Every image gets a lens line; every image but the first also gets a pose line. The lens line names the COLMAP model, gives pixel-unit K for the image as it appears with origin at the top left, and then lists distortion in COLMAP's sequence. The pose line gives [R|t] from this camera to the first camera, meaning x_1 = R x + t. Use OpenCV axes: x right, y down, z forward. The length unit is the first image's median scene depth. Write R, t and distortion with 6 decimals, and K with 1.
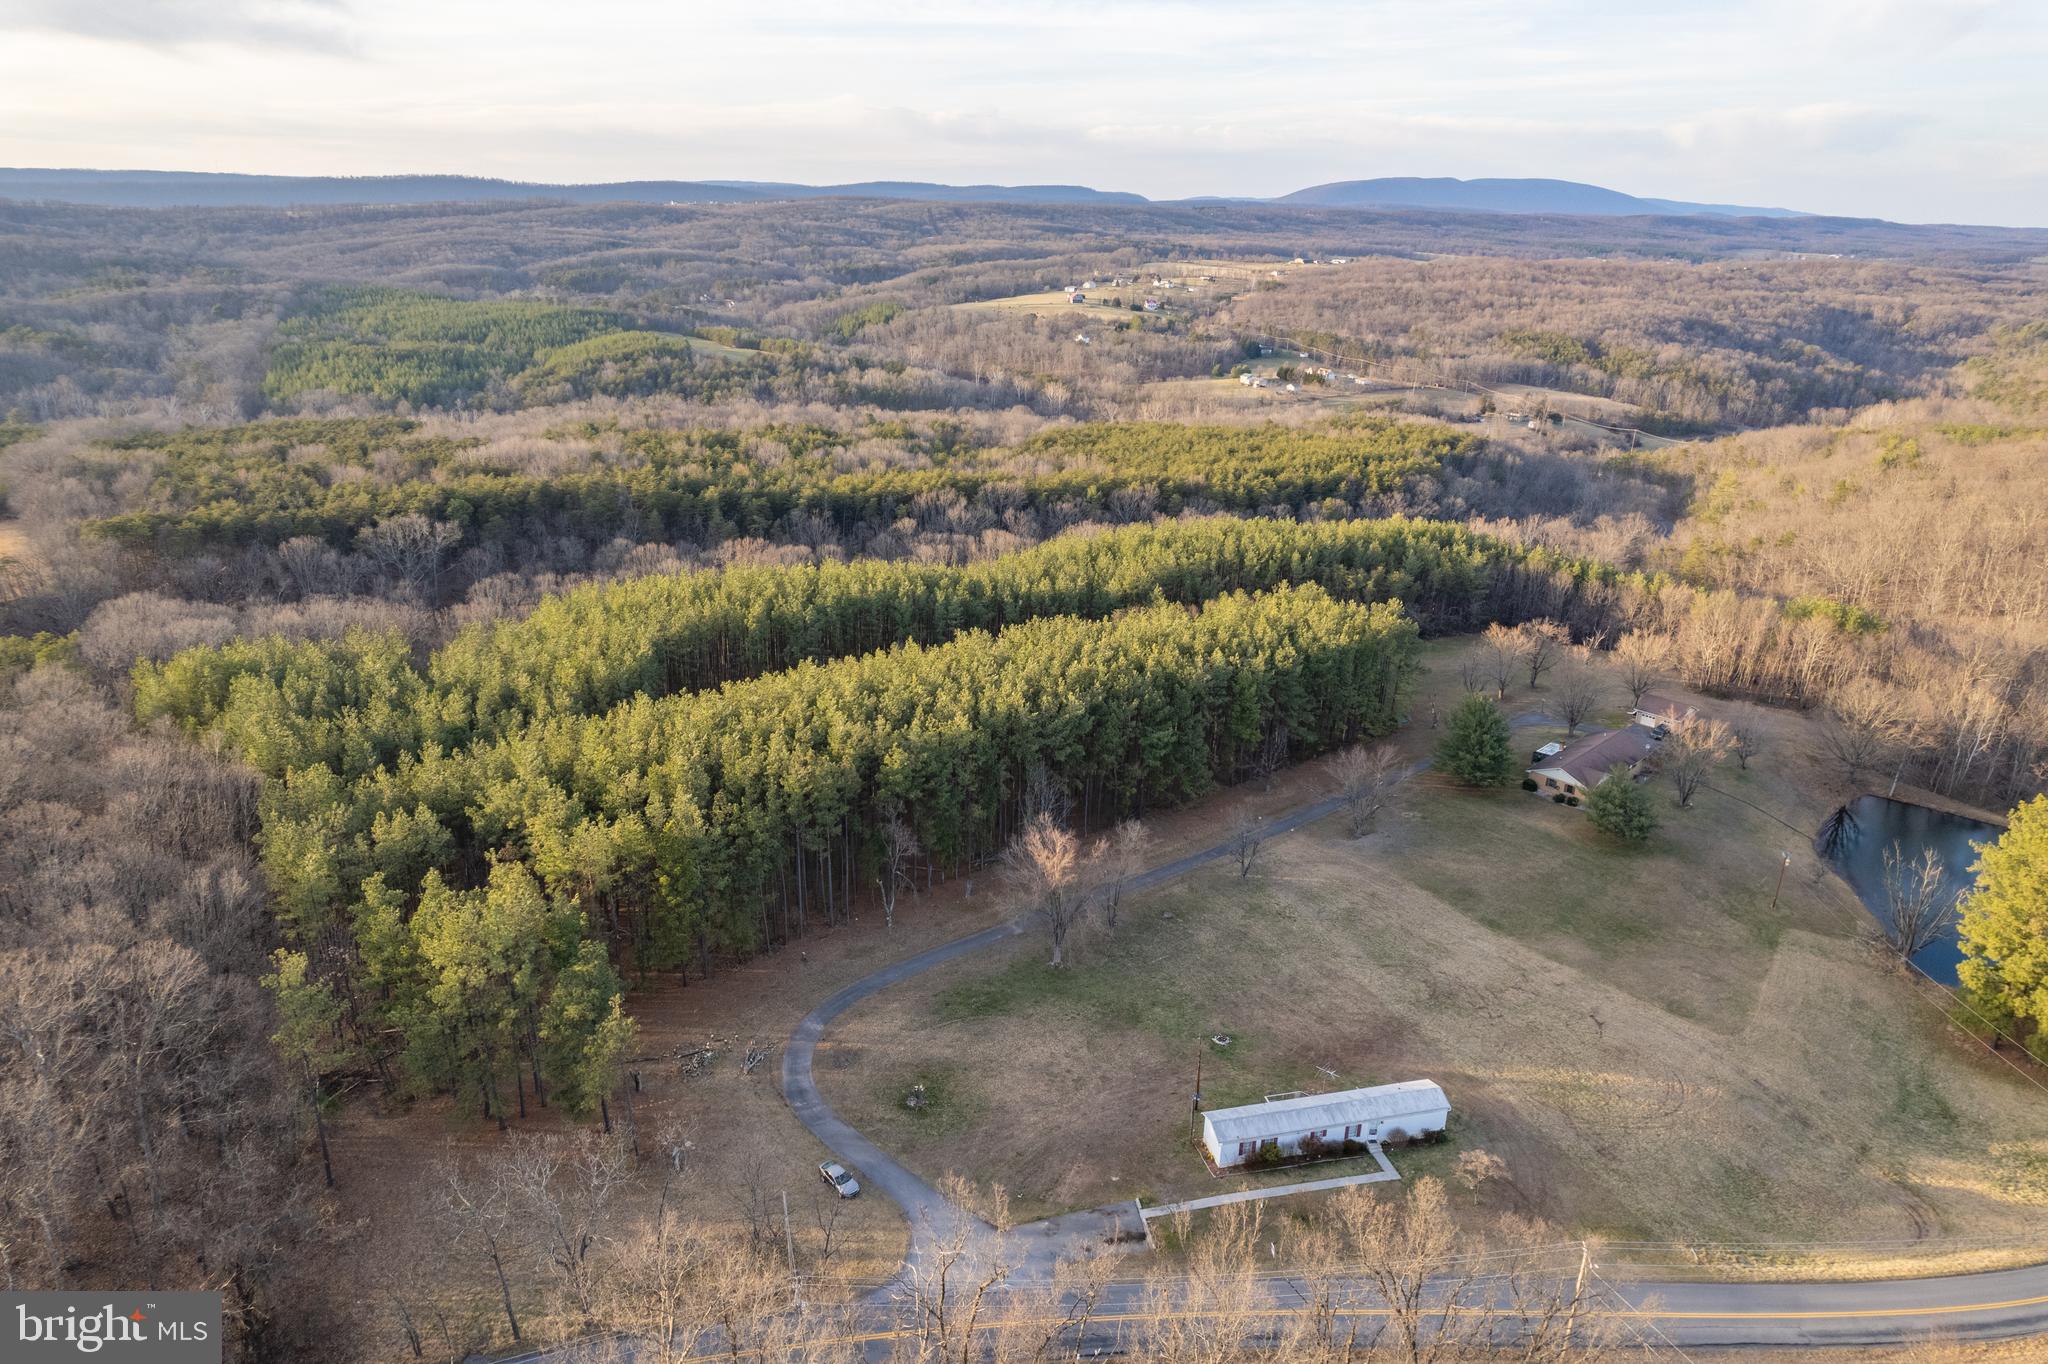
lens RADIAL K [[1323.4, 0, 1028.5], [0, 1323.4, 685.2], [0, 0, 1]] dist [-0.076625, 0.066659]
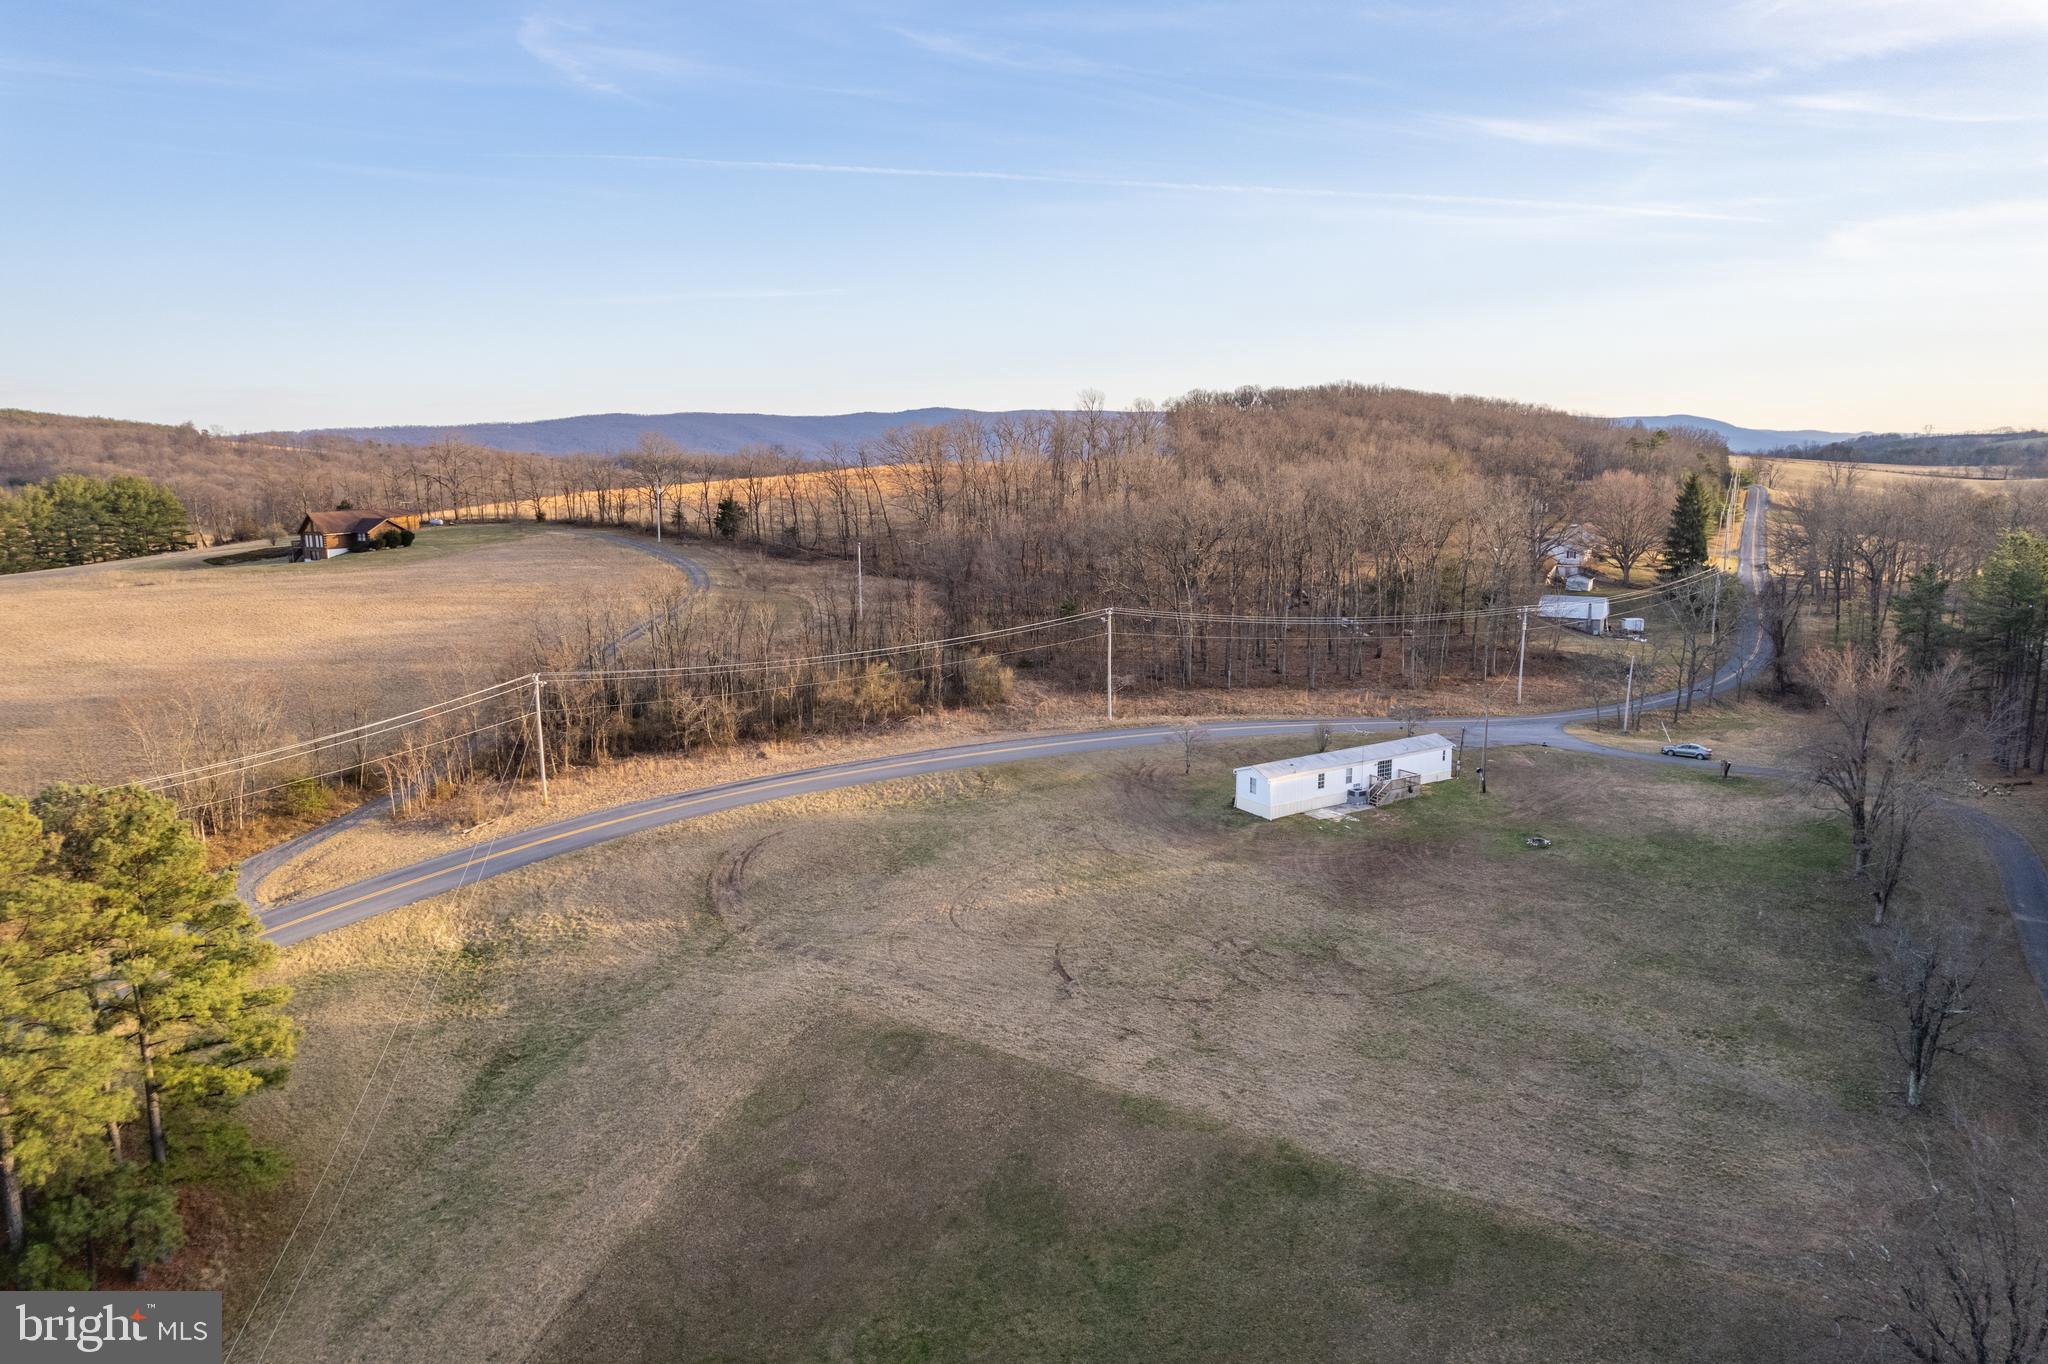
lens RADIAL K [[1323.4, 0, 1024.9], [0, 1323.4, 673.3], [0, 0, 1]] dist [-0.076625, 0.066659]
pose [[-0.946549, 0.044812, -0.319433, 0.097736], [-0.118382, 0.872935, 0.473255, -0.020340], [0.300052, 0.485774, -0.820971, 0.218061]]
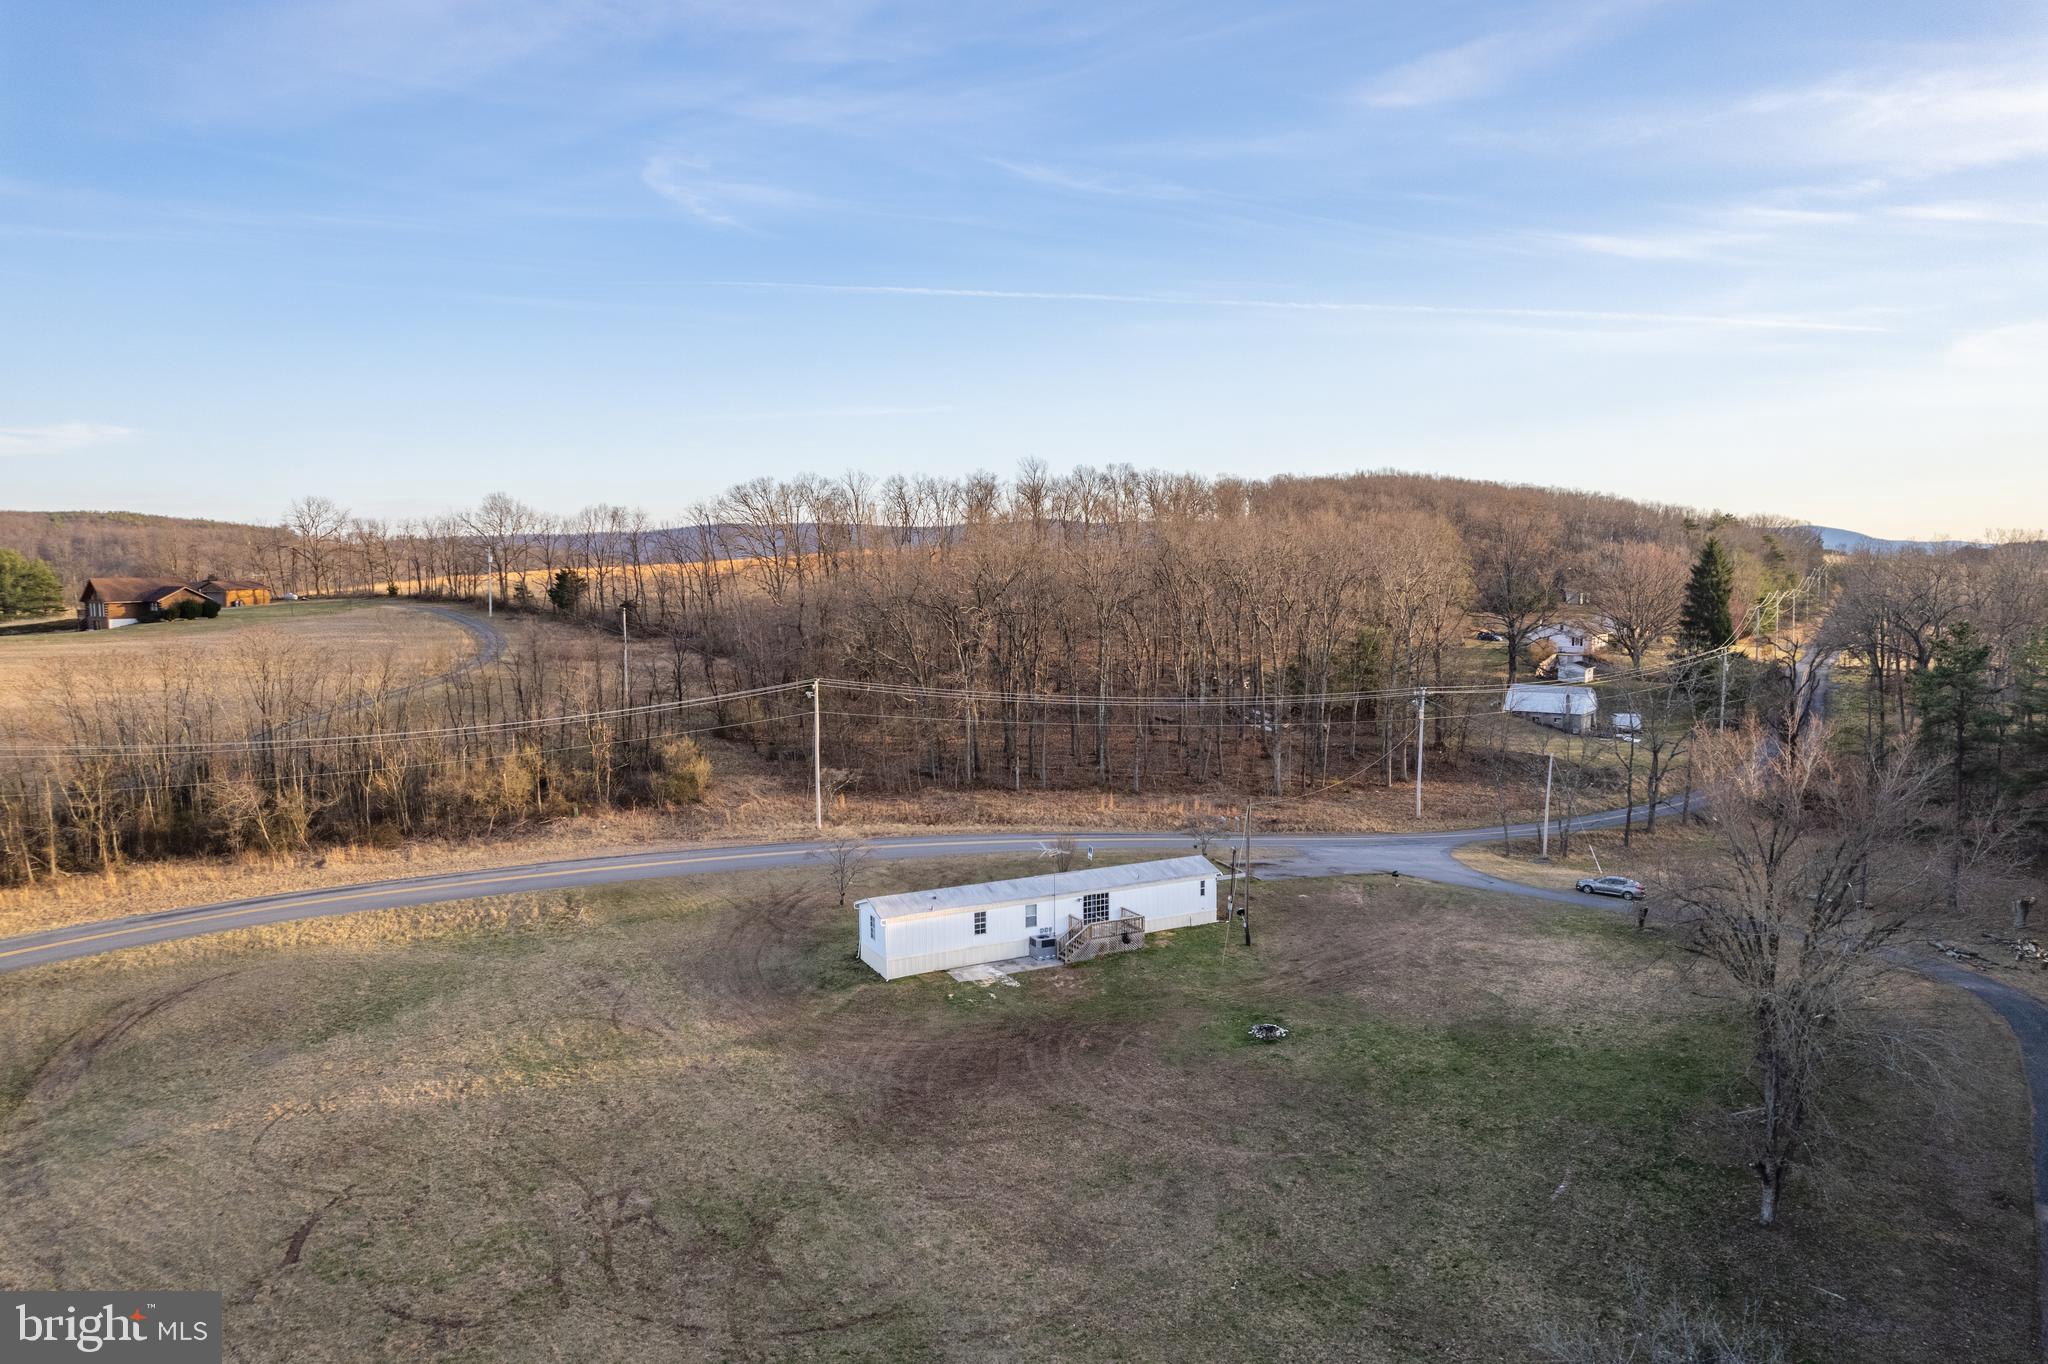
lens RADIAL K [[1323.4, 0, 1024.6], [0, 1323.4, 600.6], [0, 0, 1]] dist [-0.076625, 0.066659]
pose [[-0.970213, -0.003827, -0.242223, 0.051499], [-0.092468, 0.930021, 0.355683, -0.005834], [0.223911, 0.367486, -0.902672, 0.199069]]
